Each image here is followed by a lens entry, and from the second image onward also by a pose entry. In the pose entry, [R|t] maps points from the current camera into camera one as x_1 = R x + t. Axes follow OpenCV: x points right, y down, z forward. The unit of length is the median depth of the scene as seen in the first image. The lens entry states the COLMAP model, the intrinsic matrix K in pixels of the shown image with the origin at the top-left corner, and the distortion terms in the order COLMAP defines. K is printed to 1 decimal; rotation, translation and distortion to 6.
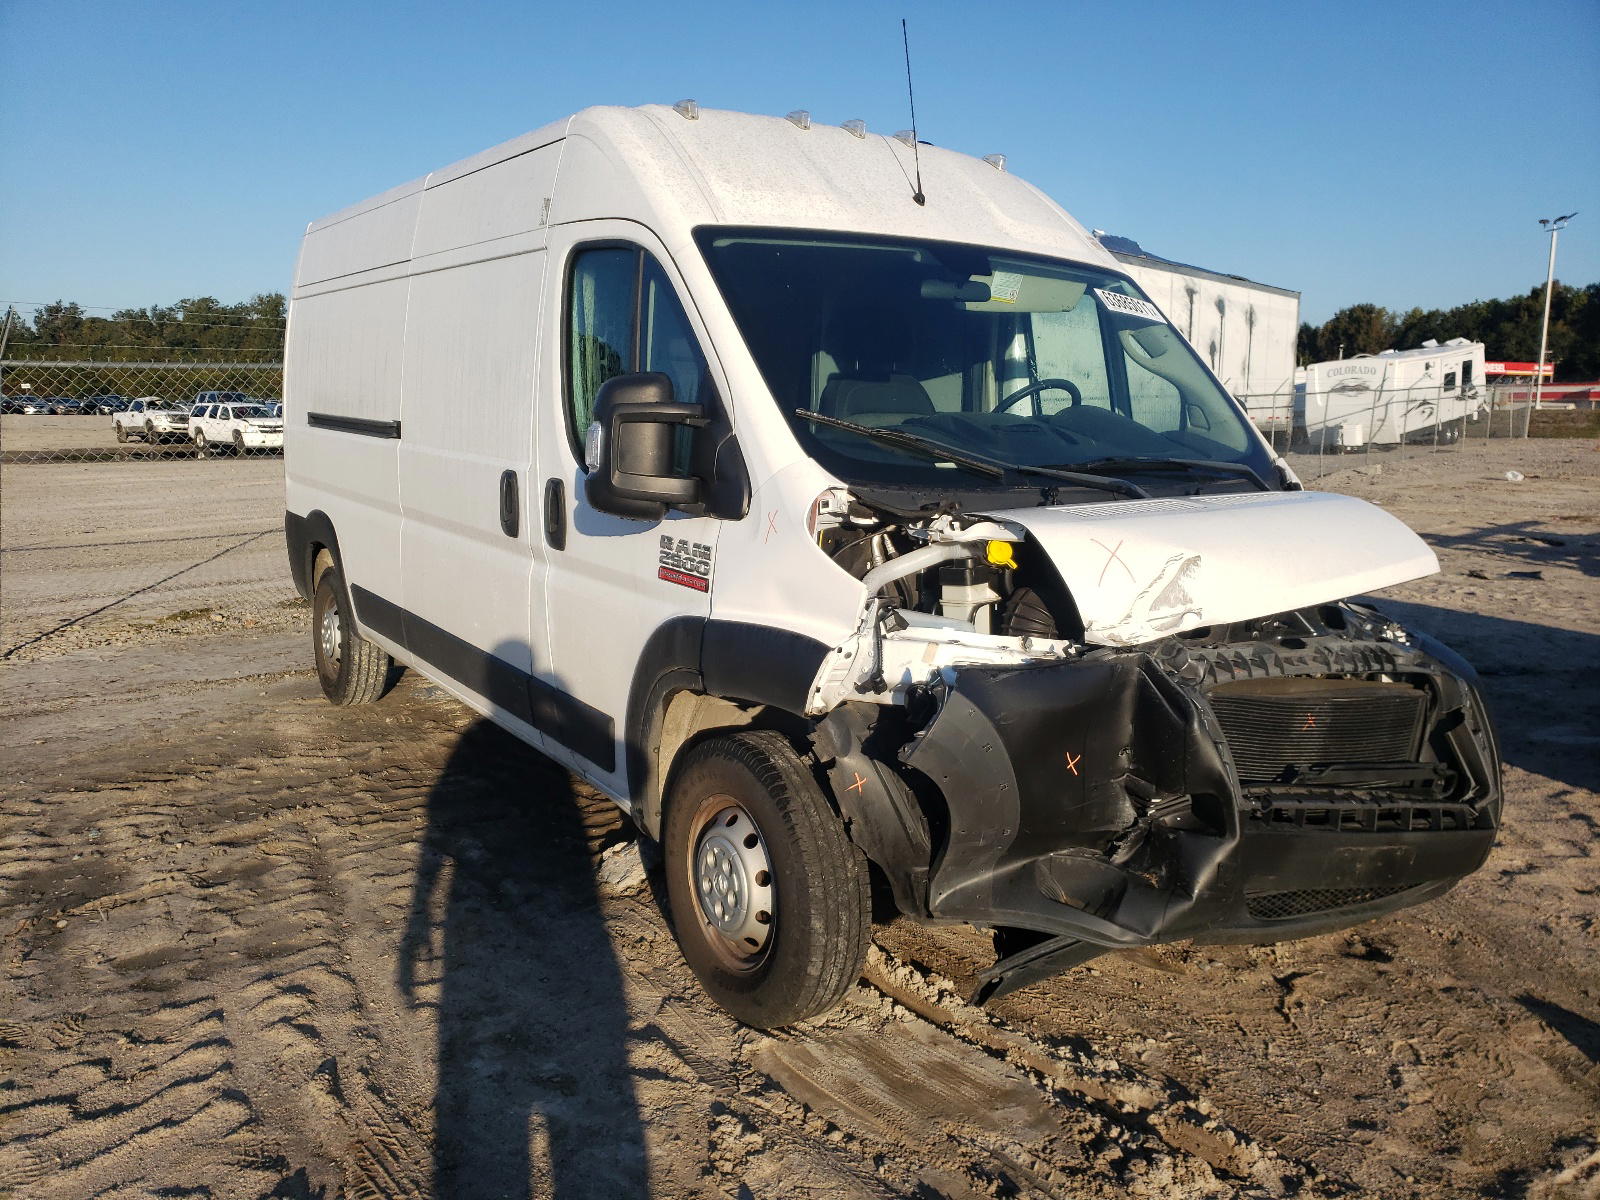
lens RADIAL K [[1235.7, 0, 793.2], [0, 1235.7, 610.7], [0, 0, 1]] dist [0.010468, 0.019325]
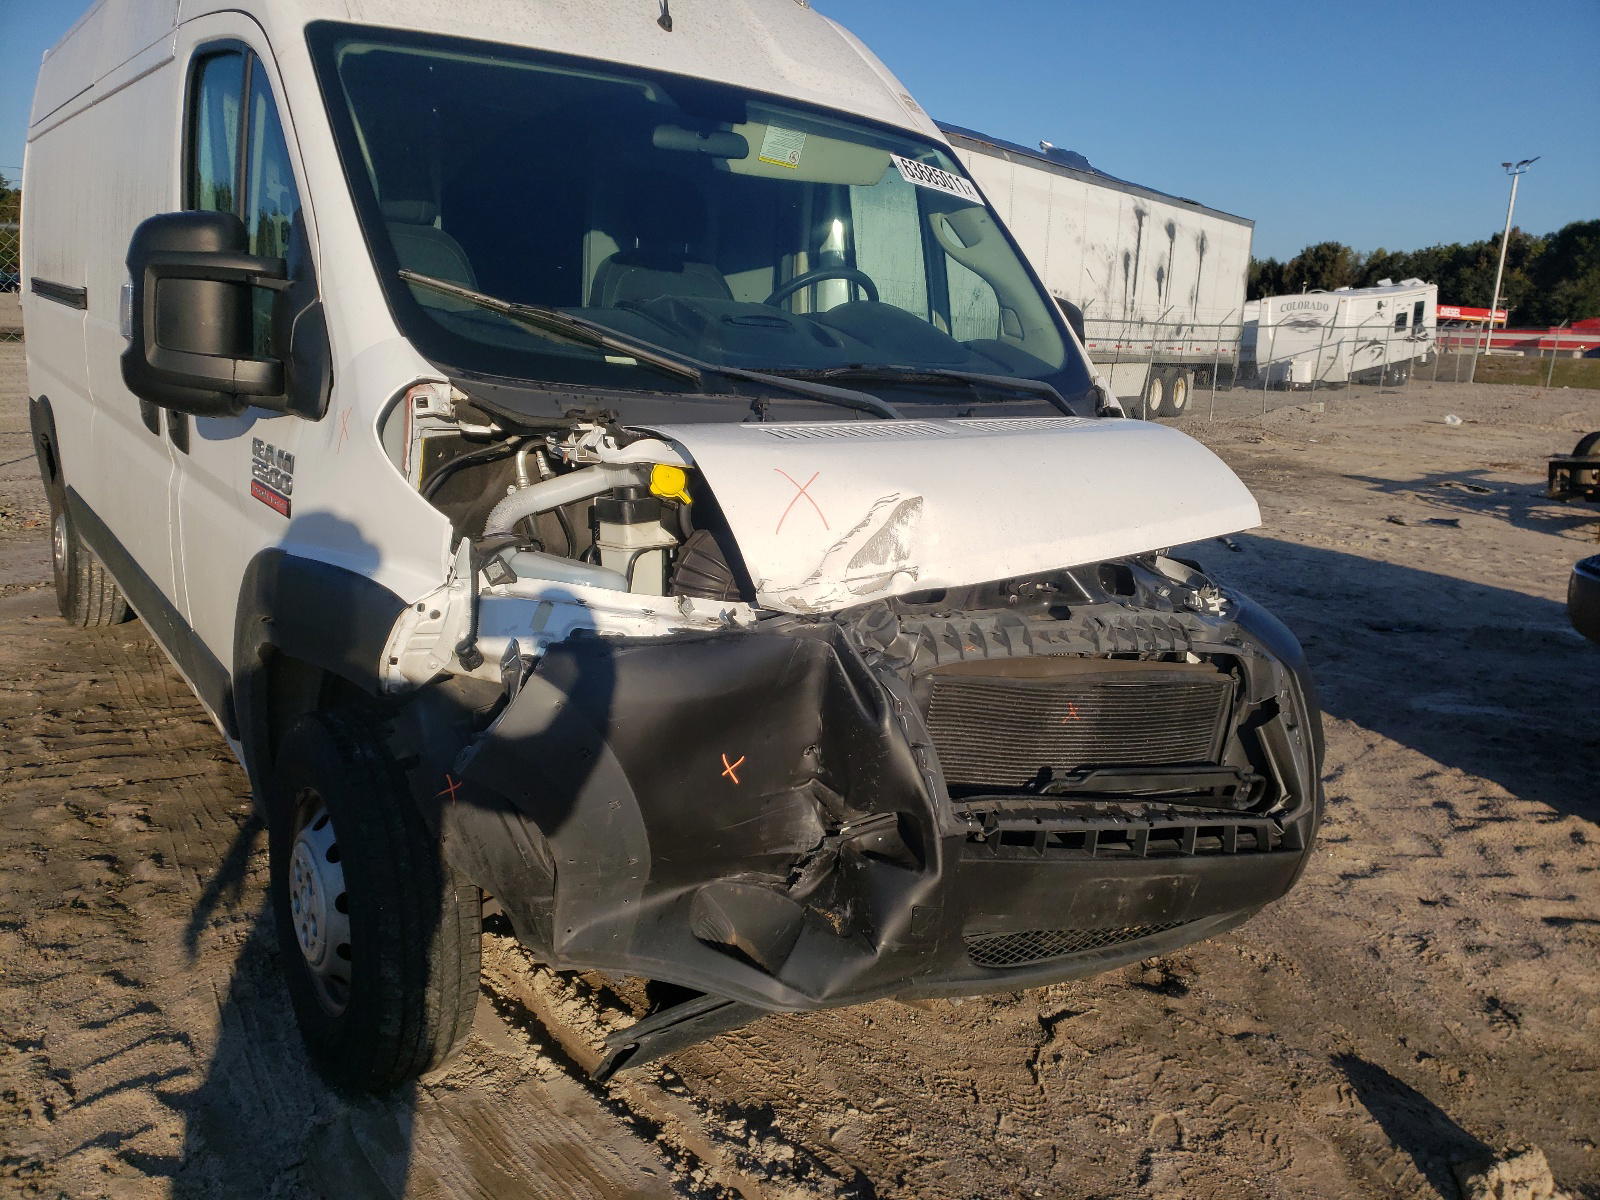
lens RADIAL K [[1235.7, 0, 816.7], [0, 1235.7, 607.0], [0, 0, 1]] dist [0.010468, 0.019325]
pose [[0.998030, 0.033745, 0.052882, 0.201546], [-0.037024, 0.997370, 0.062304, -0.018873], [-0.050640, -0.064139, 0.996655, 0.225792]]
